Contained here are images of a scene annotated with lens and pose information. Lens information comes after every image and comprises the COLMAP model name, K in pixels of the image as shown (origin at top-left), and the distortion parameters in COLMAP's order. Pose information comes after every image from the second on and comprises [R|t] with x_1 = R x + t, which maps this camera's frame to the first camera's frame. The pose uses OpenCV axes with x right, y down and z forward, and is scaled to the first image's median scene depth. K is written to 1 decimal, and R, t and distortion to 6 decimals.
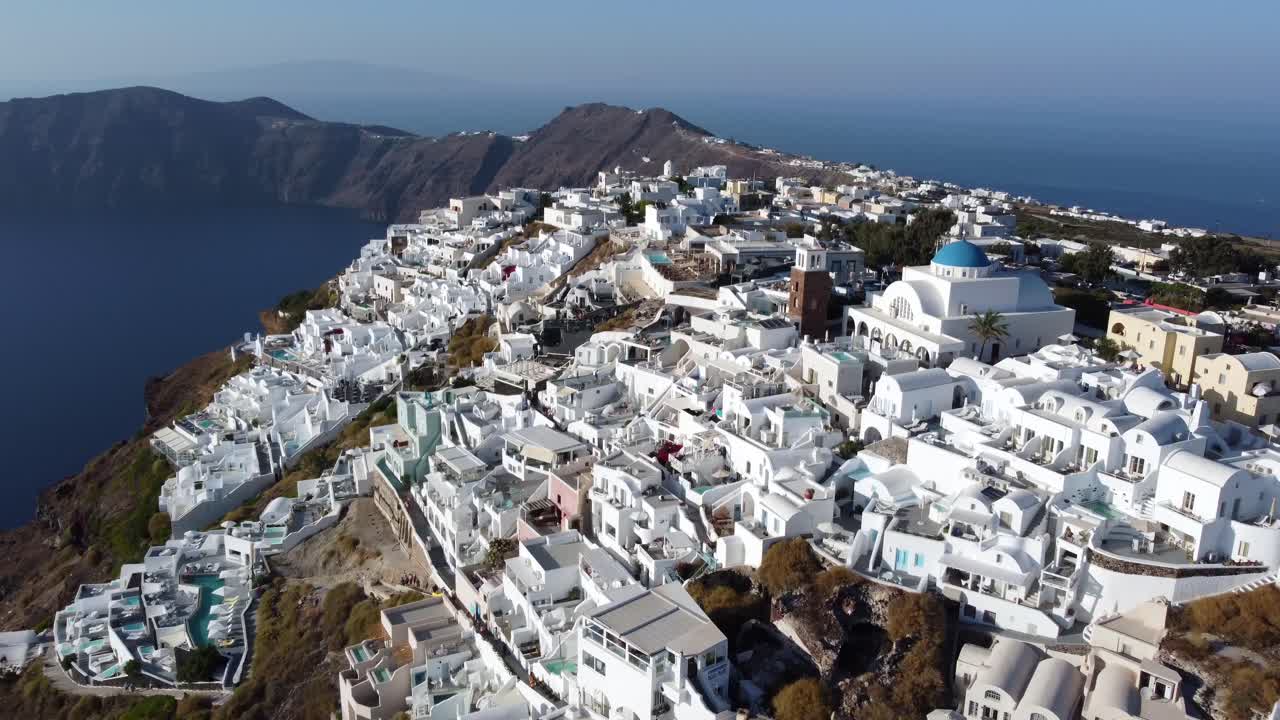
lens RADIAL K [[1004.6, 0, 699.0], [0, 1004.6, 359.8], [0, 0, 1]] dist [-0.037067, 0.001475]
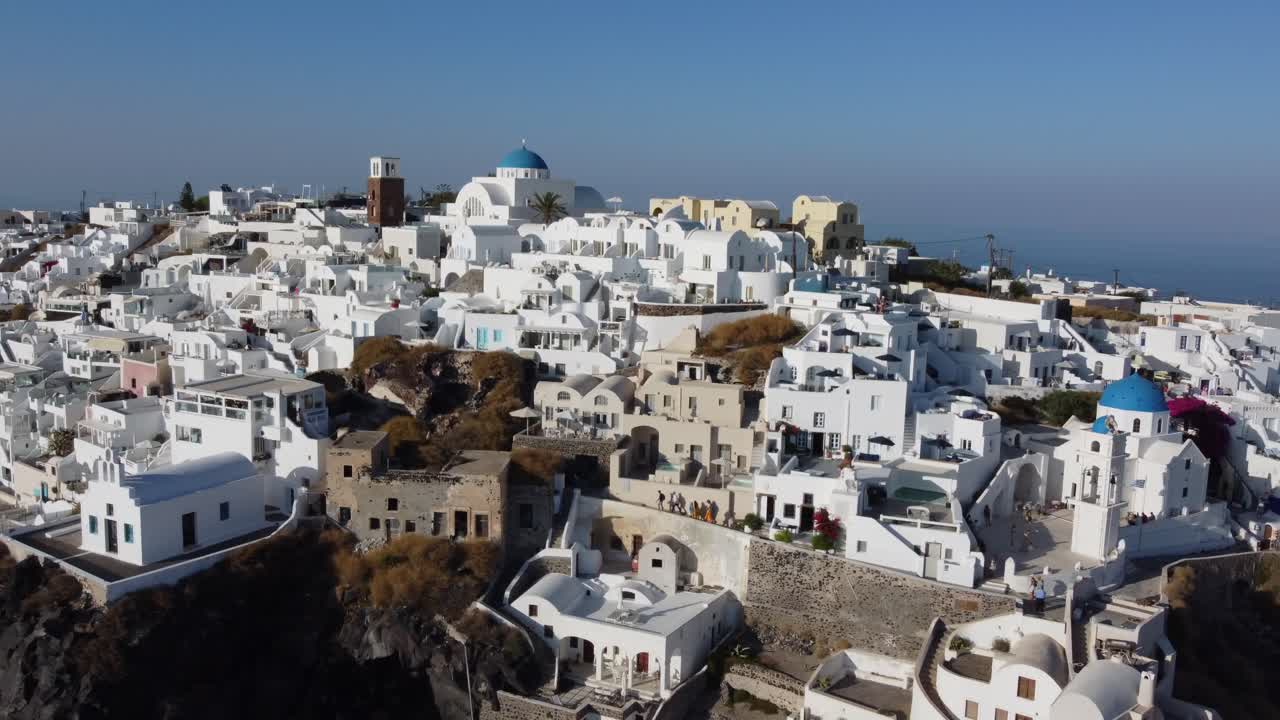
lens RADIAL K [[1004.6, 0, 699.0], [0, 1004.6, 359.8], [0, 0, 1]] dist [-0.037067, 0.001475]
pose [[0.916633, -0.054335, 0.396019, -0.019485], [0.090389, 0.993232, -0.072941, 0.269111], [-0.389375, 0.102656, 0.915341, -0.108935]]
